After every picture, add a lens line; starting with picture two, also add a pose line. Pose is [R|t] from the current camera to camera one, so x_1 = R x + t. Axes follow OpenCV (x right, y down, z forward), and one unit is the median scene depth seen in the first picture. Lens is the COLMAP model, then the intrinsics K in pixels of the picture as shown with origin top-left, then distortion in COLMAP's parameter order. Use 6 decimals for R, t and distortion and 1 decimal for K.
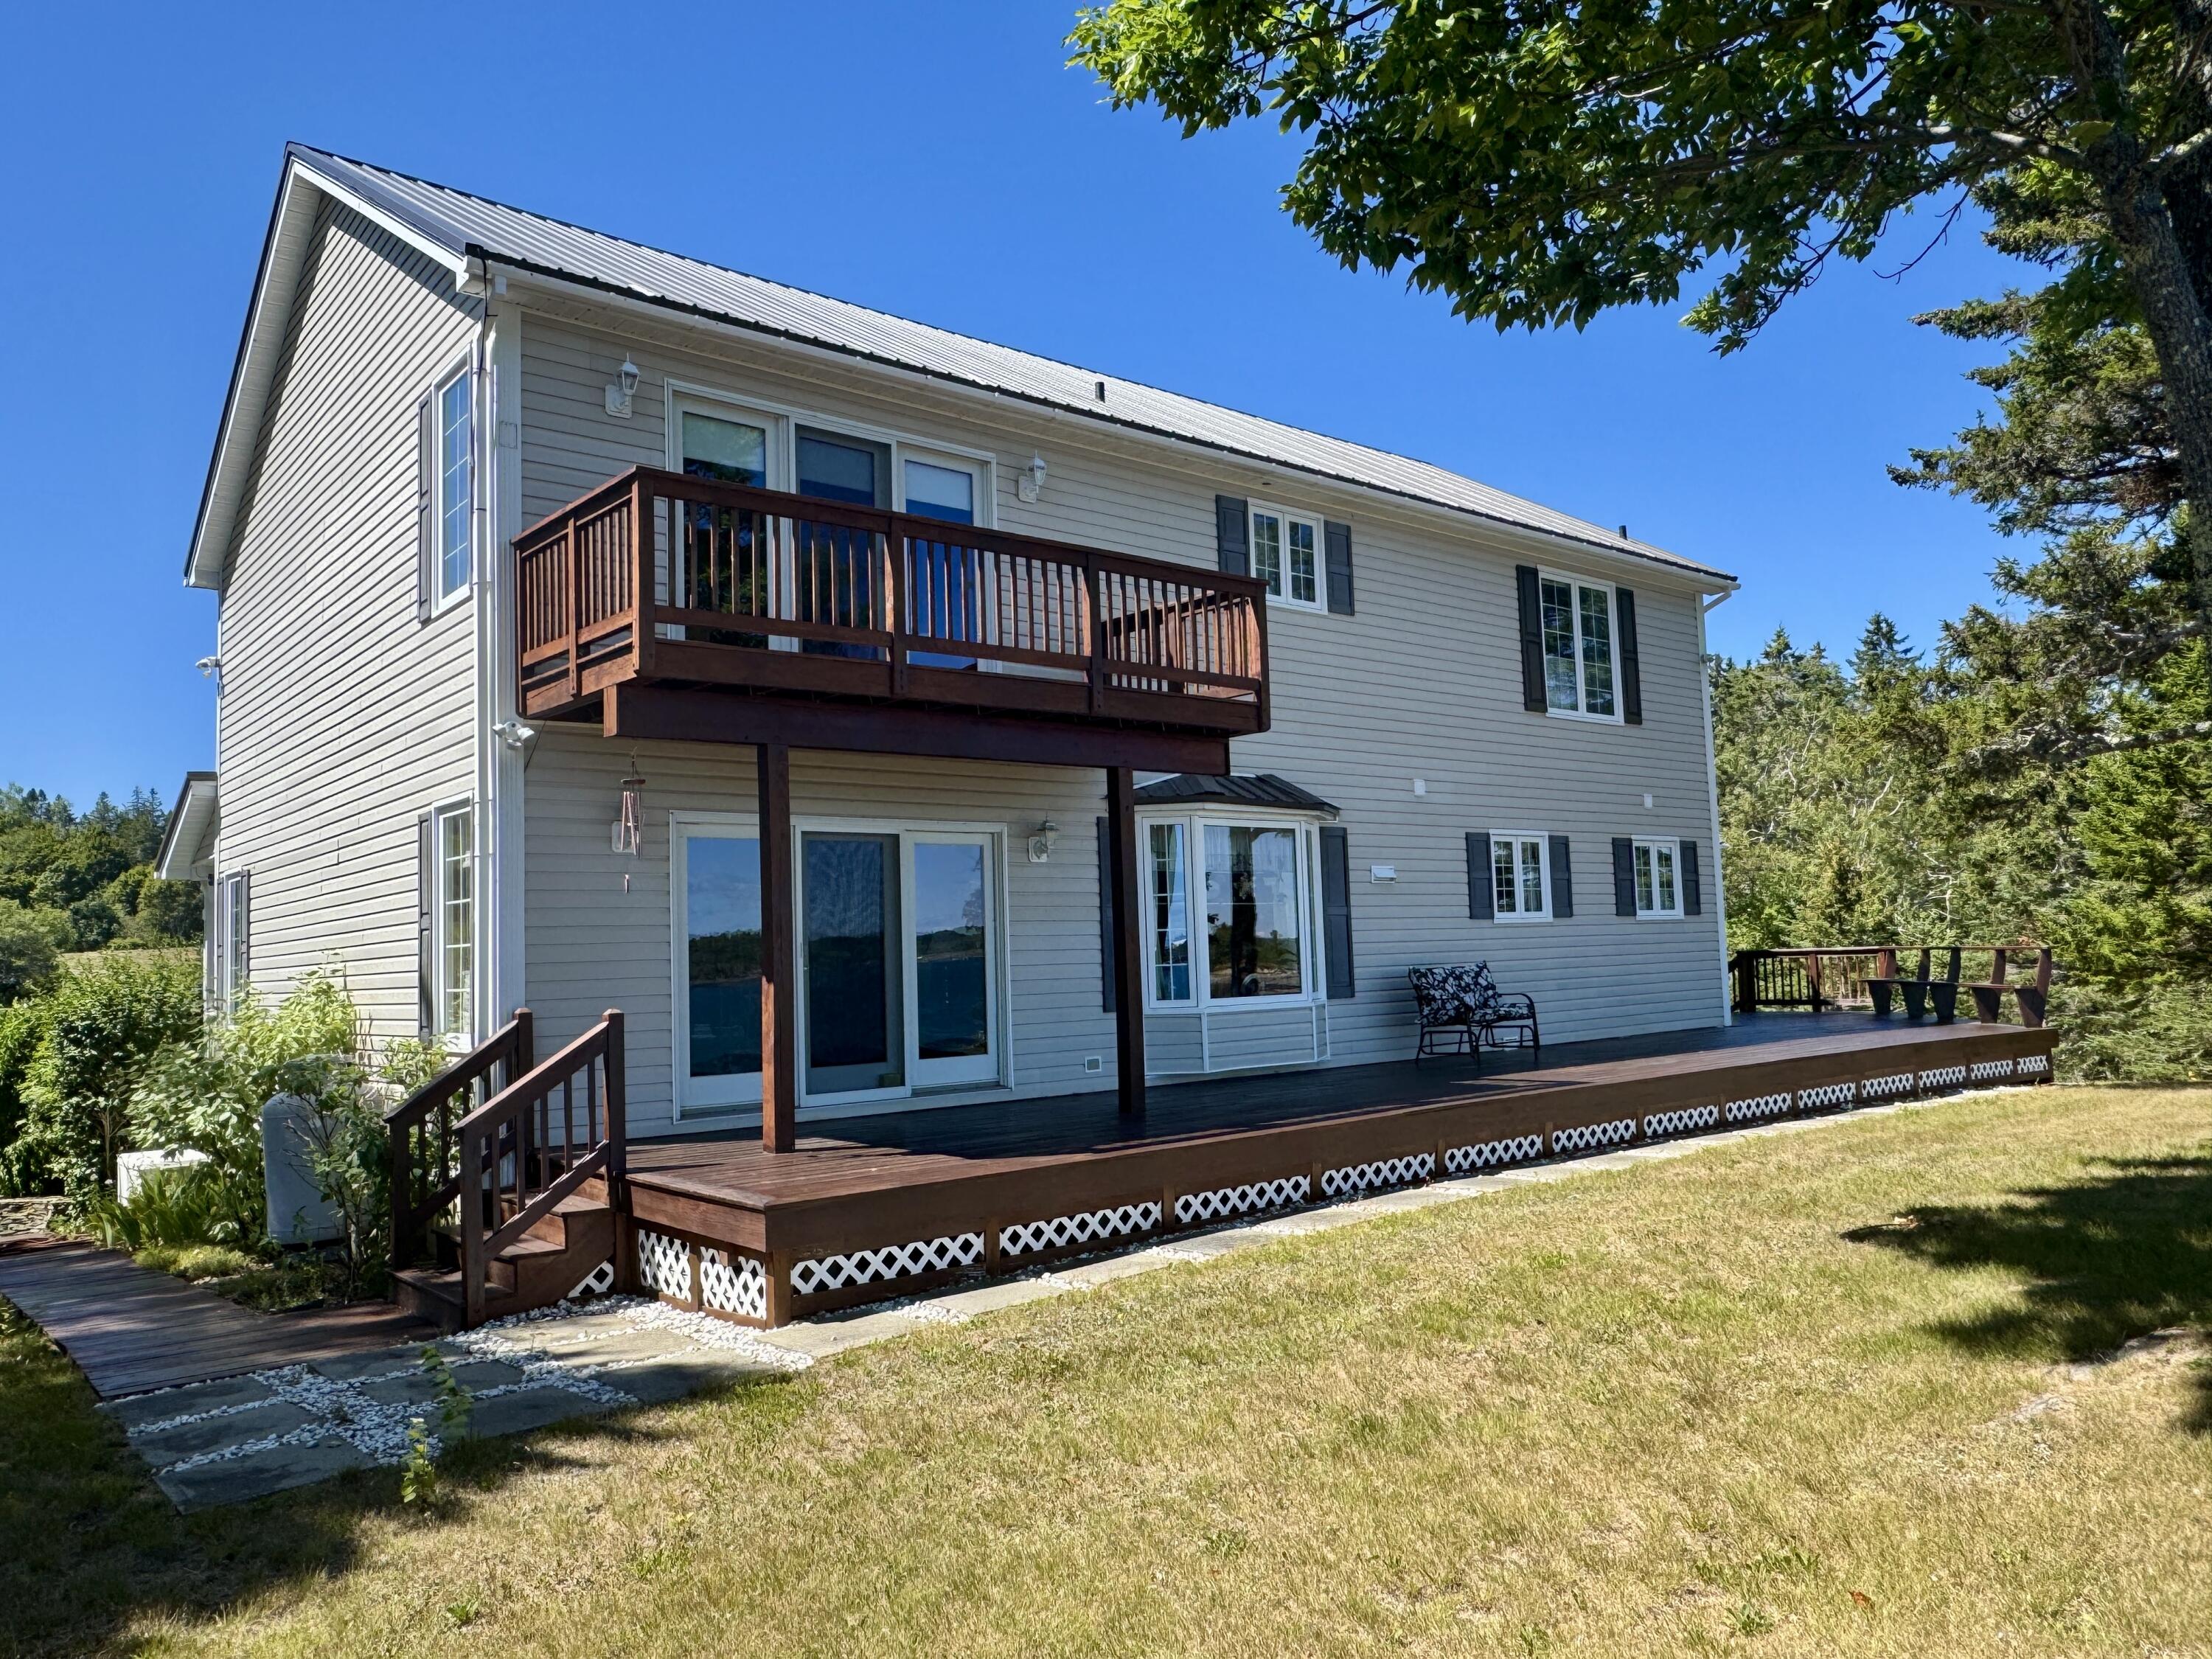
lens RADIAL K [[1544.1, 0, 1106.0], [0, 1544.1, 829.5], [0, 0, 1]] dist [-0.004473, -0.000299]
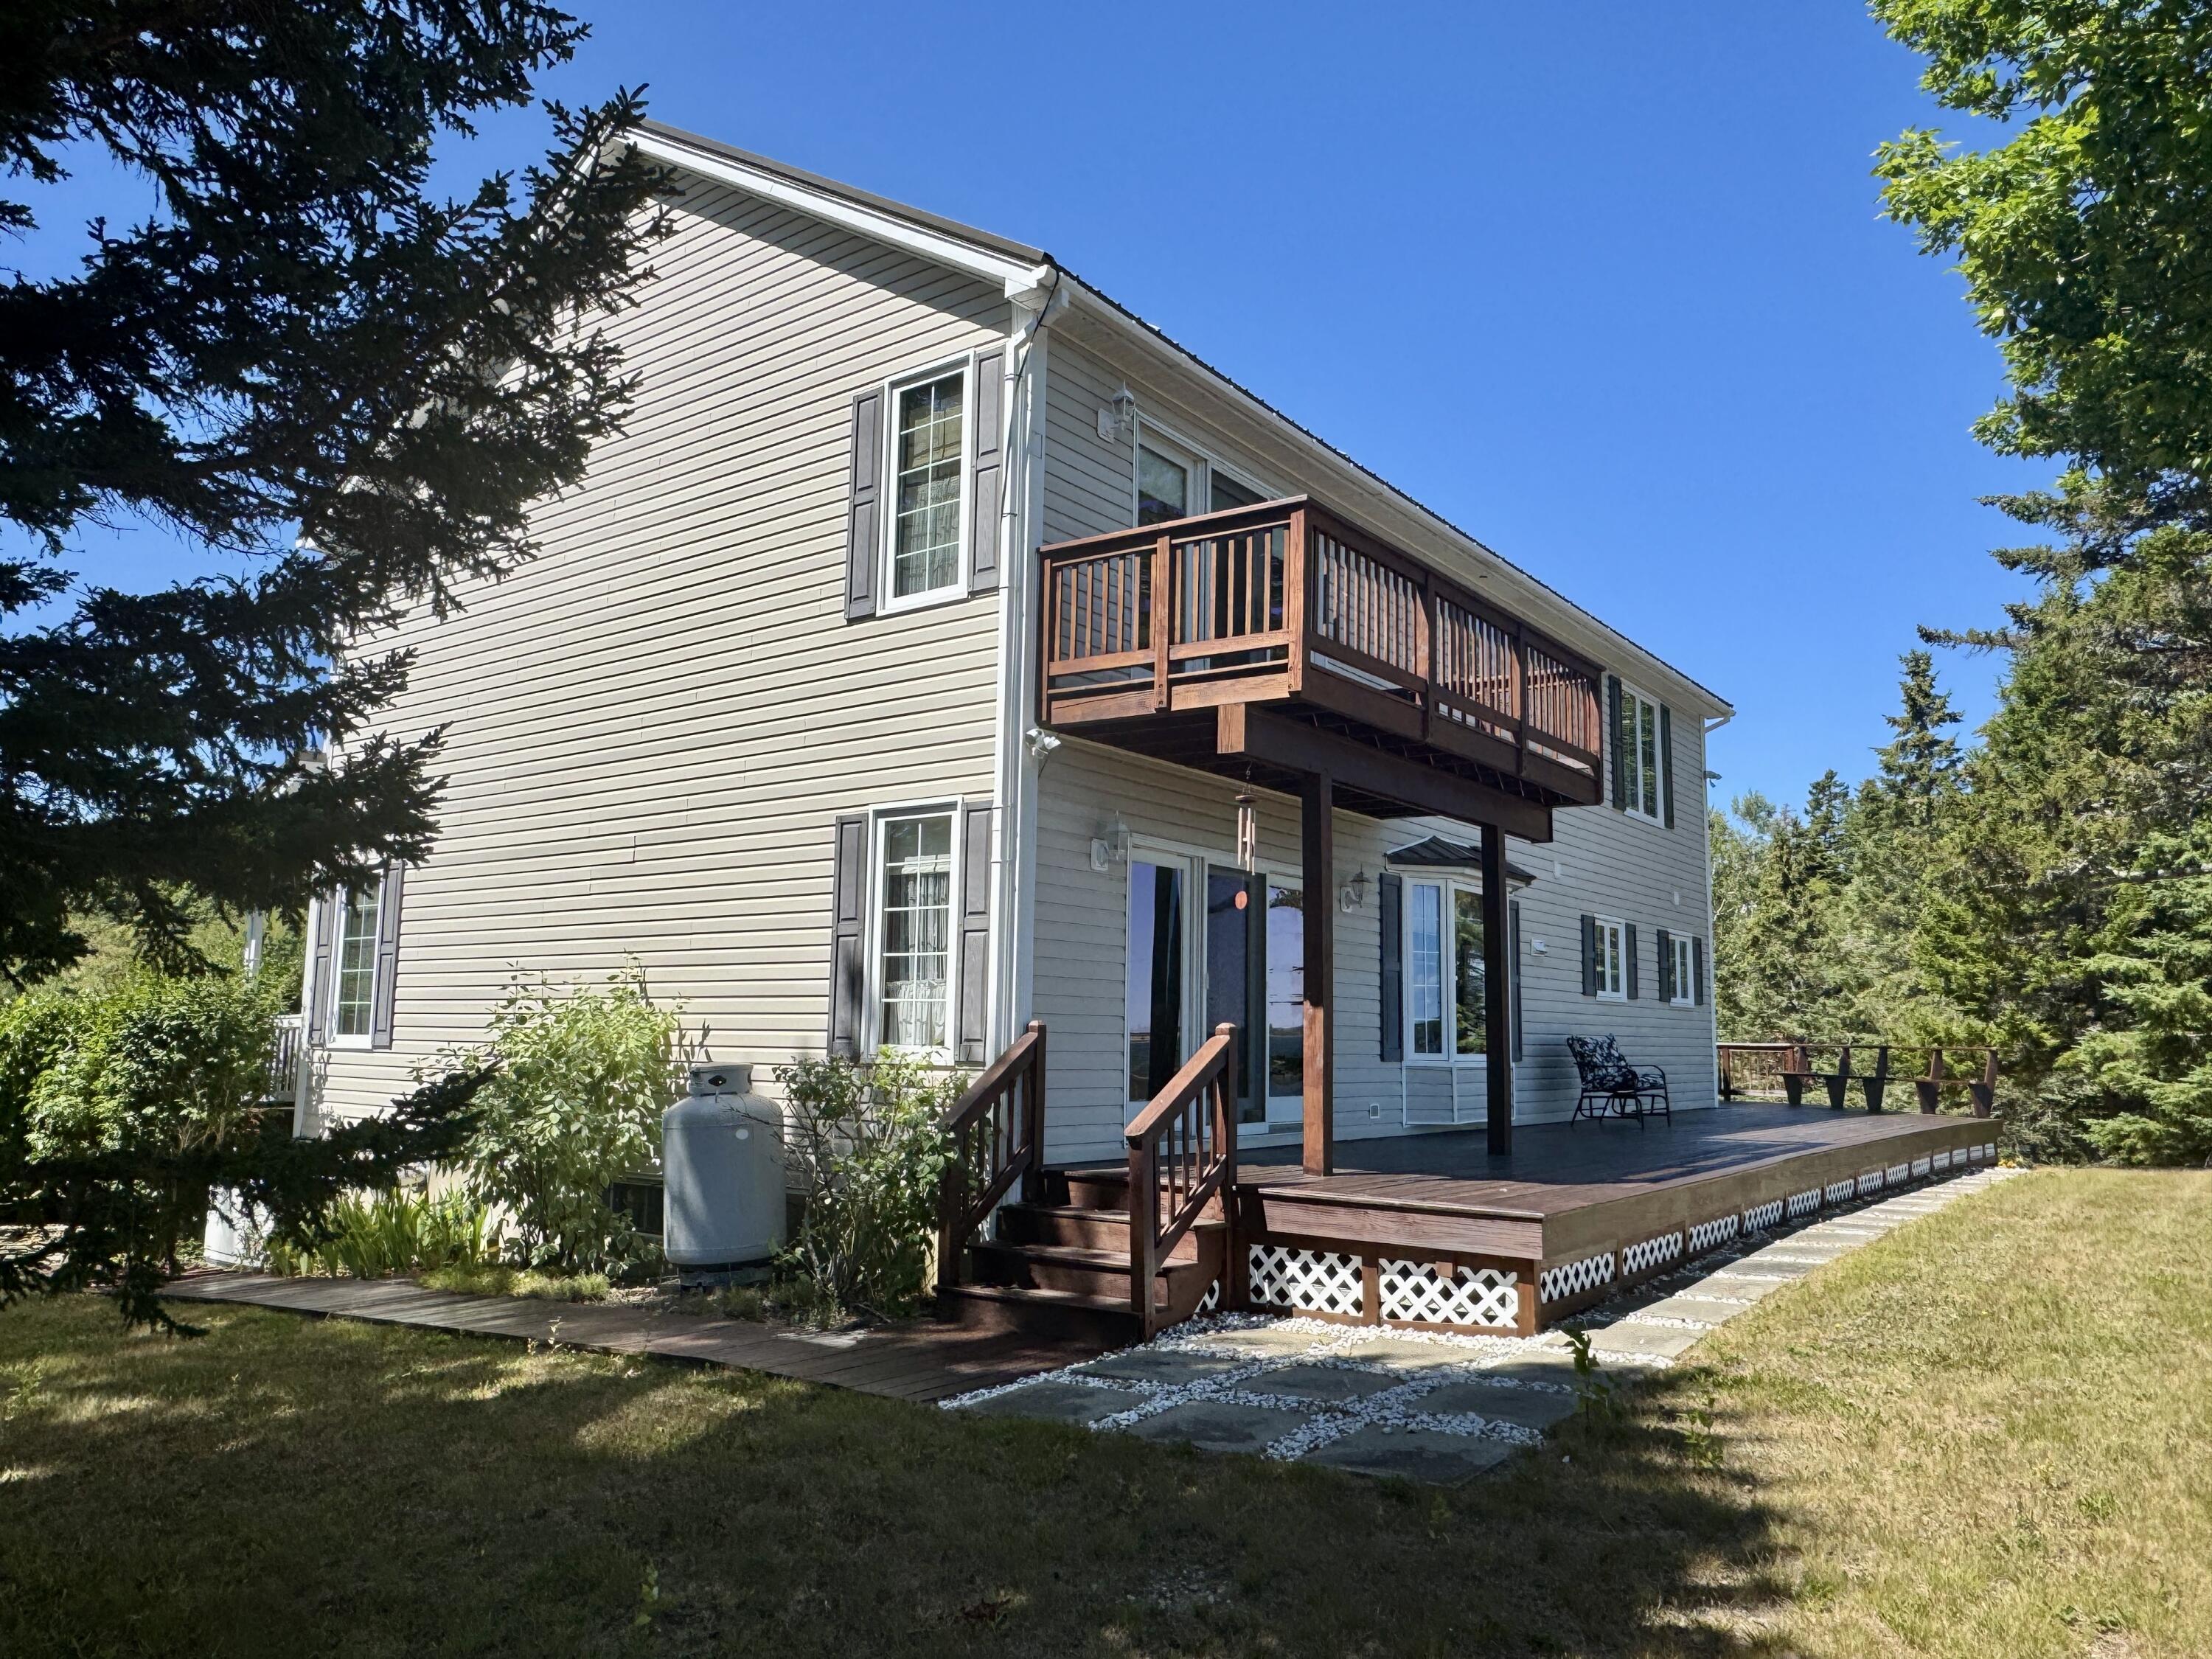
lens RADIAL K [[1544.1, 0, 1106.0], [0, 1544.1, 829.5], [0, 0, 1]] dist [-0.004473, -0.000299]
pose [[0.972641, 0.080463, 0.217936, -0.456529], [-0.069247, 0.995875, -0.058637, 0.040109], [-0.221755, 0.041941, 0.974200, 0.024866]]
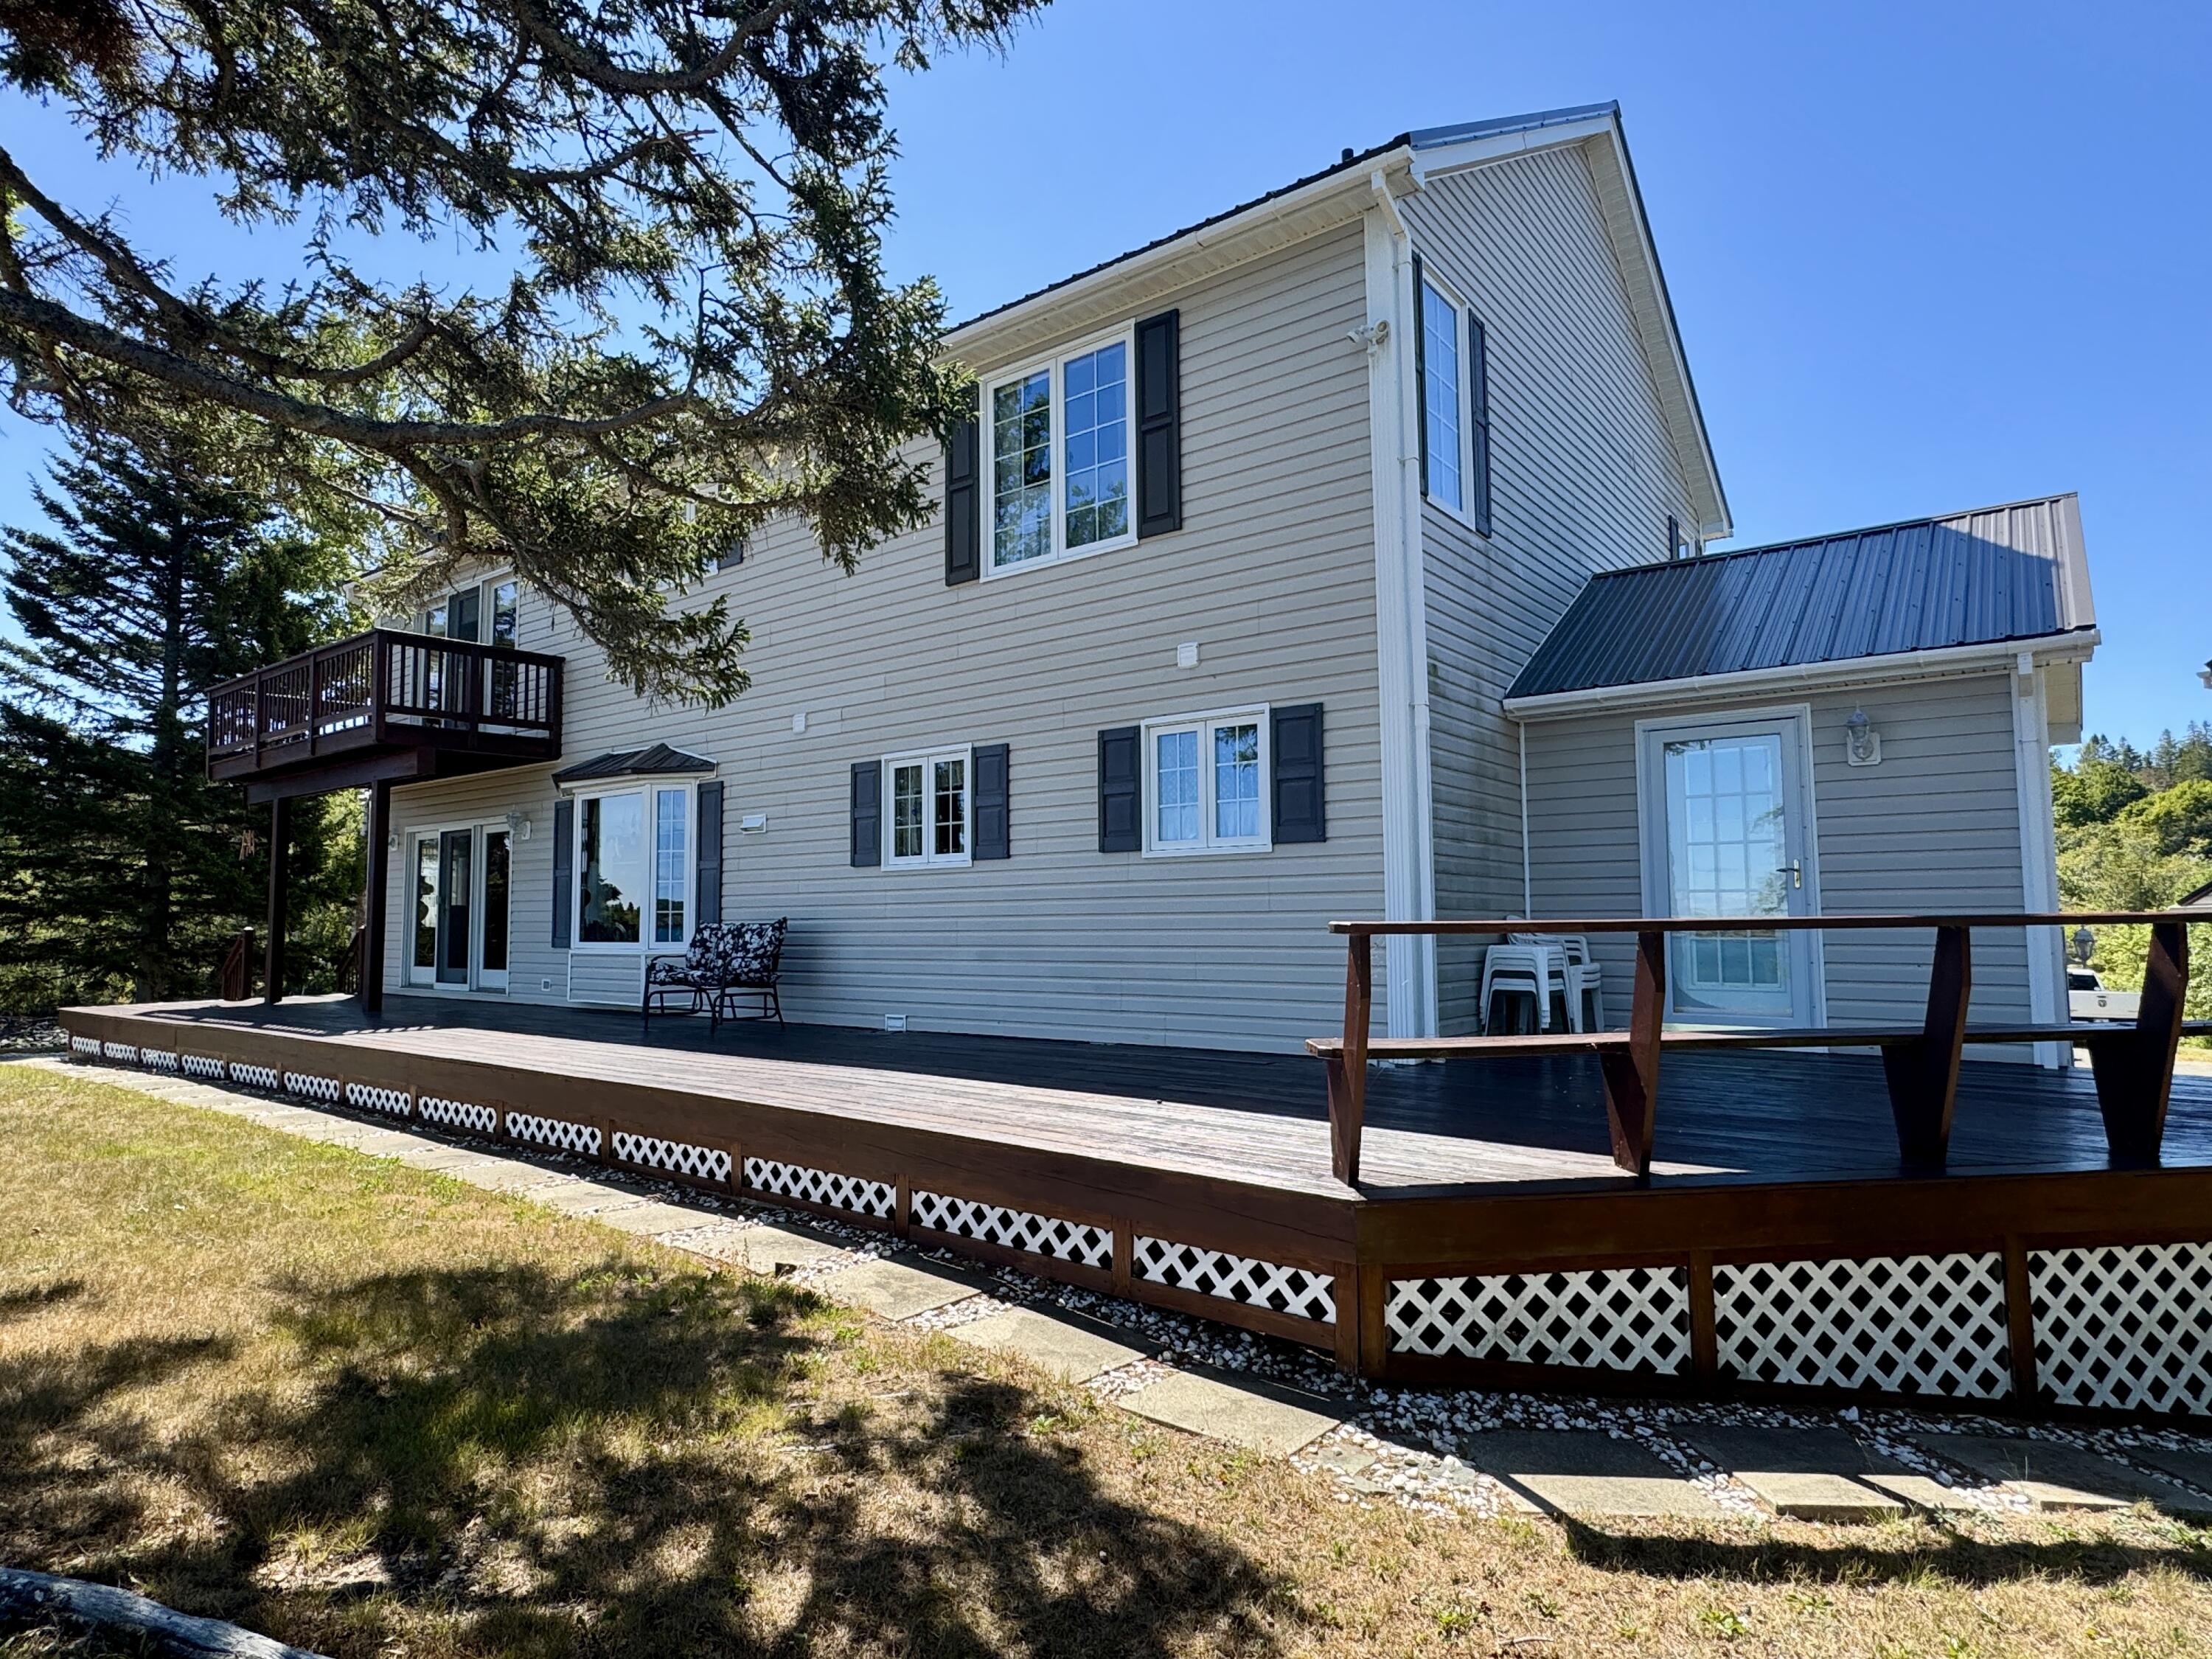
lens RADIAL K [[1235.2, 0, 1106.0], [0, 1235.2, 829.5], [0, 0, 1]] dist [-0.002694, 0.000502]
pose [[0.209455, -0.039265, -0.977030, 1.243613], [0.082874, 0.996311, -0.022274, 0.086401], [0.974300, -0.076305, 0.211936, 1.338653]]
